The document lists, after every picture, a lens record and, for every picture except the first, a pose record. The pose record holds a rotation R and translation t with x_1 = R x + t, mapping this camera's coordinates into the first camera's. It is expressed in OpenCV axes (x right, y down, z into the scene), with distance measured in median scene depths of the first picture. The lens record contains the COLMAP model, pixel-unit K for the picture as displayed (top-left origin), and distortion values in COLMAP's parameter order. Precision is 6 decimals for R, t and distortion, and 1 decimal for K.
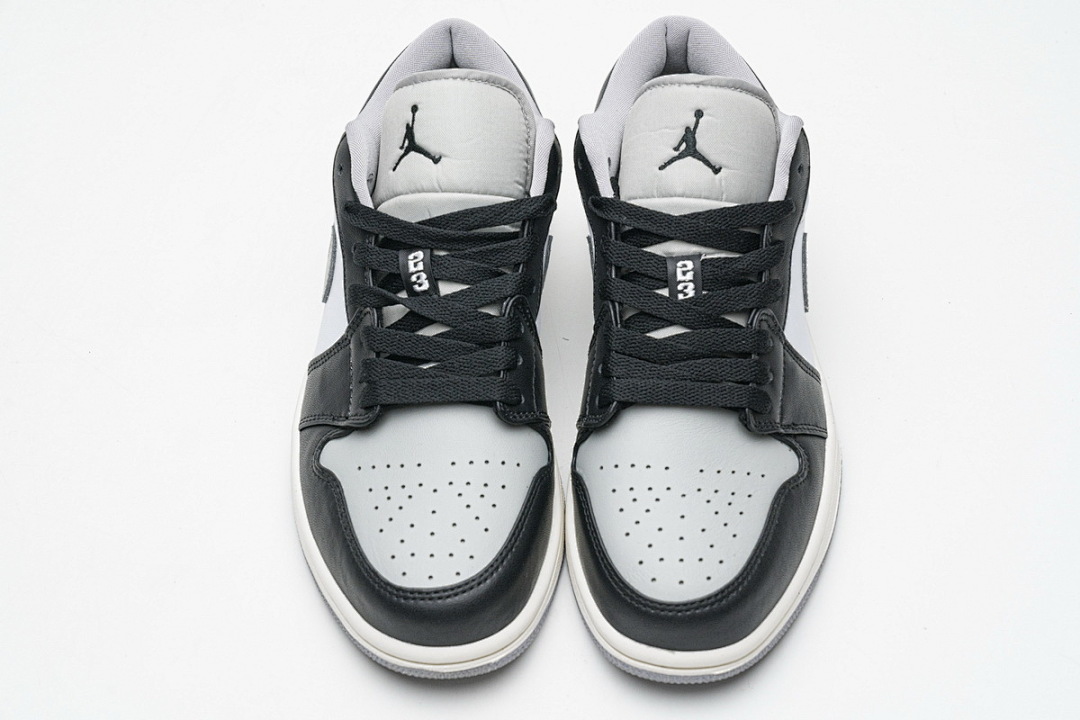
lens RADIAL K [[2110.2, 0, 540.0], [0, 2110.2, 360.0], [0, 0, 1]] dist [0.031725, -0.079685]
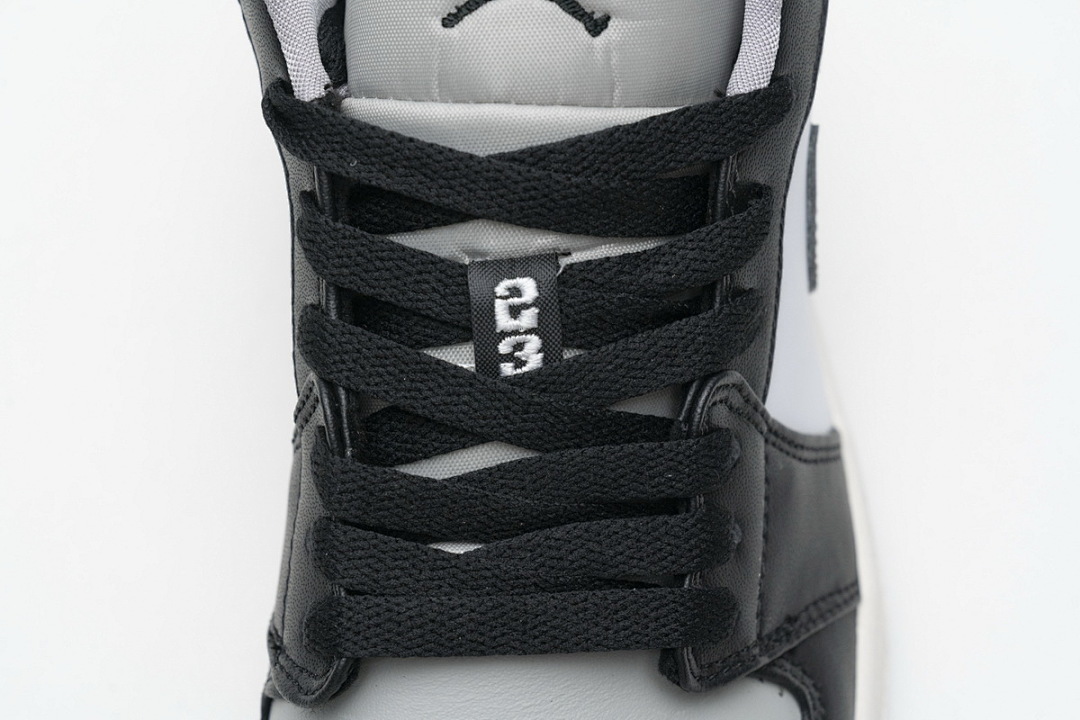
lens RADIAL K [[2110.2, 0, 540.0], [0, 2110.2, 360.0], [0, 0, 1]] dist [0.031725, -0.079685]
pose [[0.998260, -0.034446, 0.047855, 0.053767], [0.018972, 0.956093, 0.292449, -0.143036], [-0.055827, -0.291032, 0.955083, 0.625907]]
